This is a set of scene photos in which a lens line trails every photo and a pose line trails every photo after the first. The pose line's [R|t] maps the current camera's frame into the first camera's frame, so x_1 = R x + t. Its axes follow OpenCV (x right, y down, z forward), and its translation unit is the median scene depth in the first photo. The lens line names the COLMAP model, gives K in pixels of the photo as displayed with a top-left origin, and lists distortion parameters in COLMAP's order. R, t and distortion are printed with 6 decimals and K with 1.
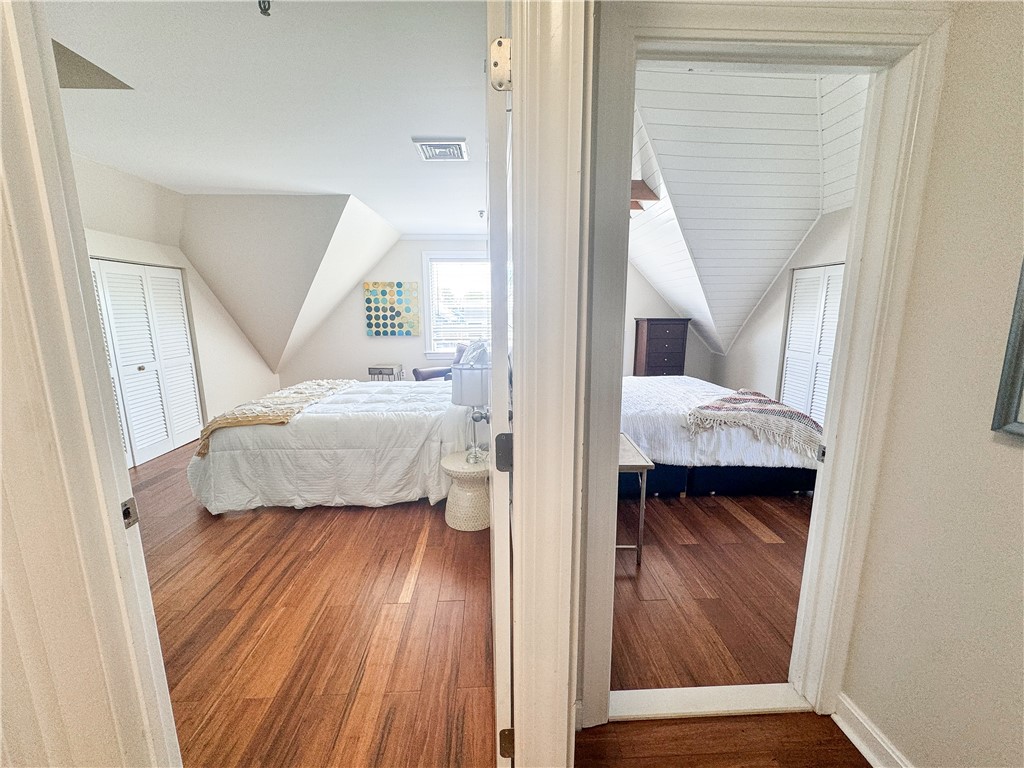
lens RADIAL K [[411.8, 0, 510.9], [0, 411.8, 380.7], [0, 0, 1]] dist [-0.001901, -0.000407]
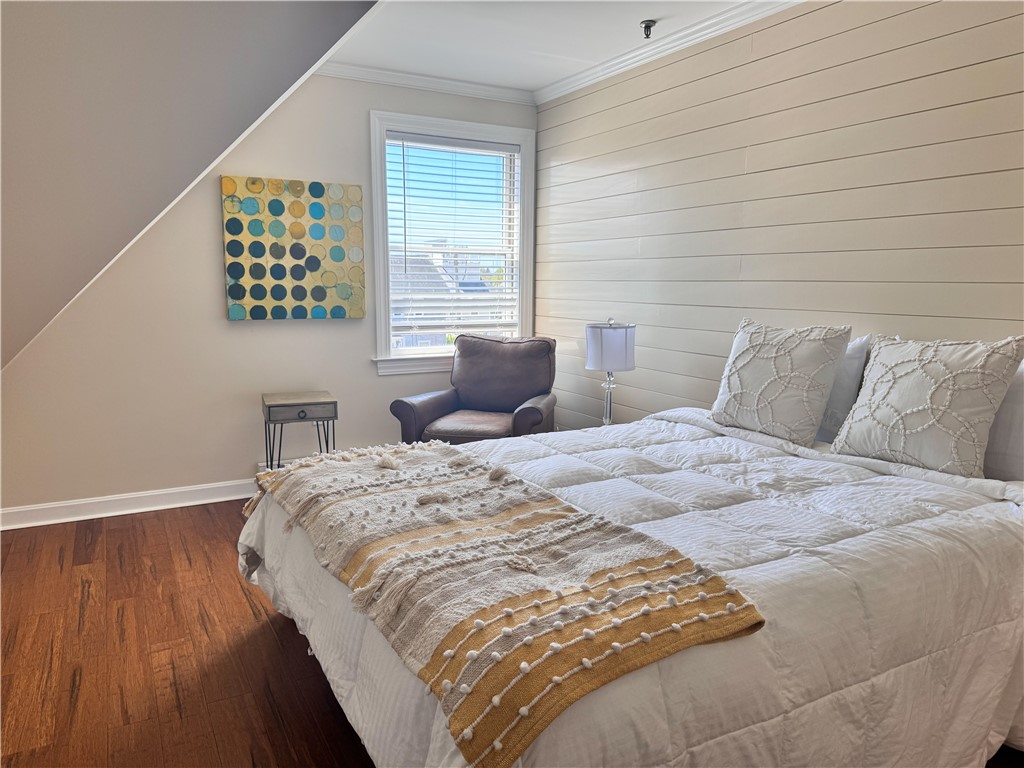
lens RADIAL K [[713.0, 0, 511.6], [0, 713.0, 386.5], [0, 0, 1]] dist [0.006118, 0.000233]
pose [[0.895479, -0.053077, 0.441927, -0.411539], [0.069792, 0.997327, -0.021638, -0.017781], [-0.439598, 0.050219, 0.896790, 0.315462]]
